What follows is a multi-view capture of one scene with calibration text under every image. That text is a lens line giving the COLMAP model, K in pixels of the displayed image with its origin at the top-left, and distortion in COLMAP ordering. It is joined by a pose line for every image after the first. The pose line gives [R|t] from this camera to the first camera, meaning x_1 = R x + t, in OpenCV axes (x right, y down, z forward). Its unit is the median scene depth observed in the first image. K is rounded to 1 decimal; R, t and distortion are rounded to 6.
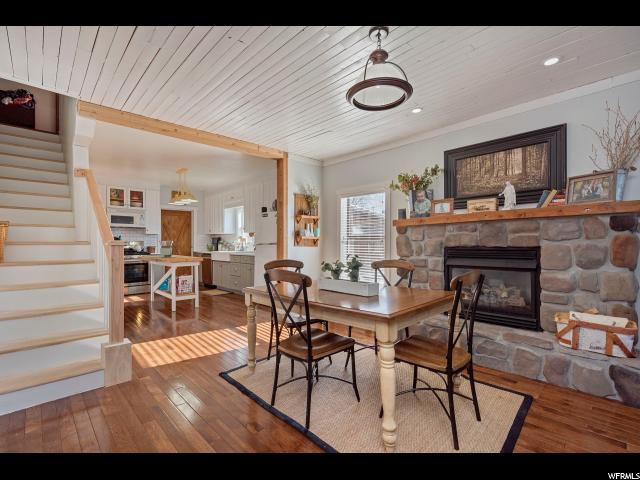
lens RADIAL K [[295.4, 0, 322.5], [0, 295.4, 240.0], [0, 0, 1]] dist [0.002640, -0.000070]
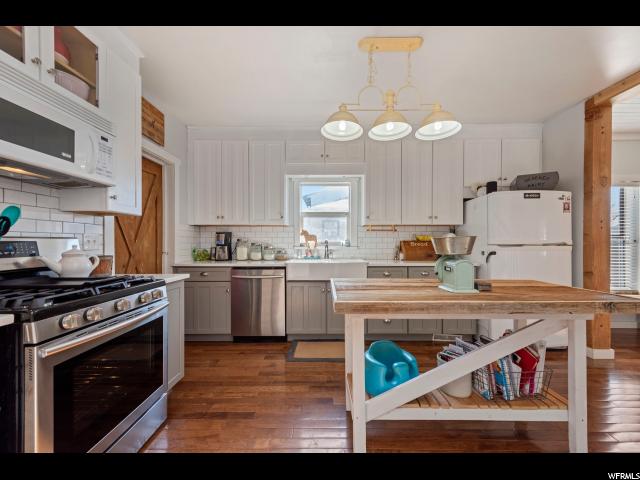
lens RADIAL K [[252.2, 0, 323.4], [0, 252.2, 242.7], [0, 0, 1]] dist [0.003316, -0.000061]
pose [[0.705982, -0.001381, 0.708228, -0.627823], [-0.004536, 0.999969, 0.006471, 0.006682], [-0.708215, -0.007781, 0.705954, 0.703081]]
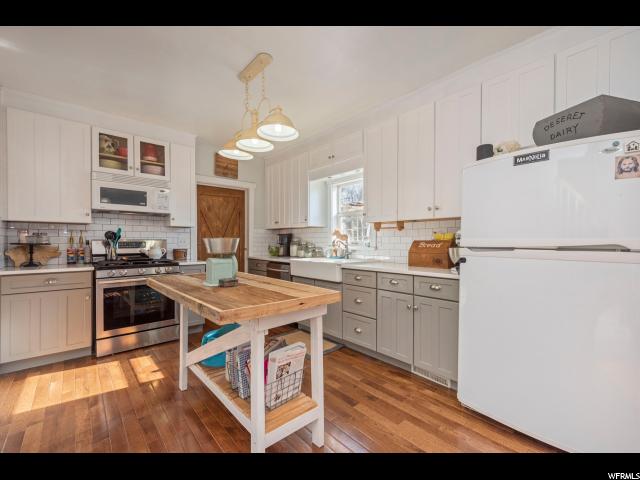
lens RADIAL K [[279.6, 0, 323.8], [0, 279.6, 239.6], [0, 0, 1]] dist [0.004943, -0.000447]
pose [[0.998746, -0.000048, -0.050057, -0.298252], [0.000095, 1.000000, 0.000949, 0.003573], [0.050057, -0.000953, 0.998746, 0.514467]]
